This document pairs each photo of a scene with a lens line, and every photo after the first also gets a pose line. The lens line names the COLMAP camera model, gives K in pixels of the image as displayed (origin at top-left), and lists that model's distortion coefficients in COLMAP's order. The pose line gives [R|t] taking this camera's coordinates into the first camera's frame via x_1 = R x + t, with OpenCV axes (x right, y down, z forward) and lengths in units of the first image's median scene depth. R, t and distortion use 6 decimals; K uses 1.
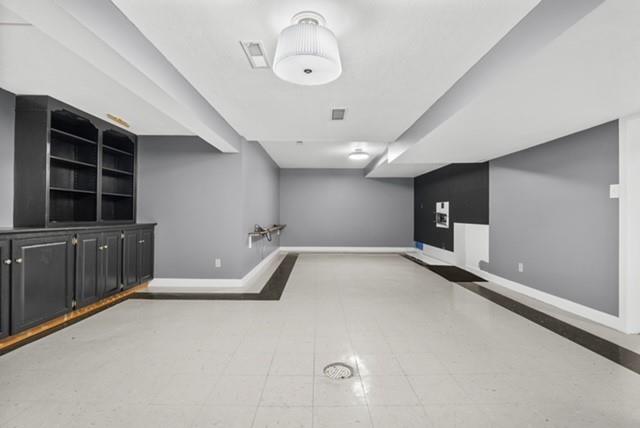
lens RADIAL K [[293.4, 0, 320.0], [0, 293.4, 214.0], [0, 0, 1]] dist [0.000909, 0.000251]
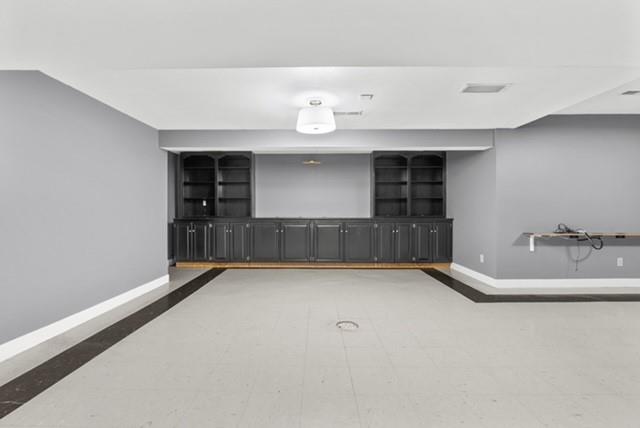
lens RADIAL K [[293.4, 0, 320.0], [0, 293.4, 214.0], [0, 0, 1]] dist [0.000909, 0.000251]
pose [[-0.017142, 0.013523, -0.999762, 0.743148], [0.011542, 0.999845, 0.013327, -0.010566], [0.999786, -0.011311, -0.017296, 0.477837]]
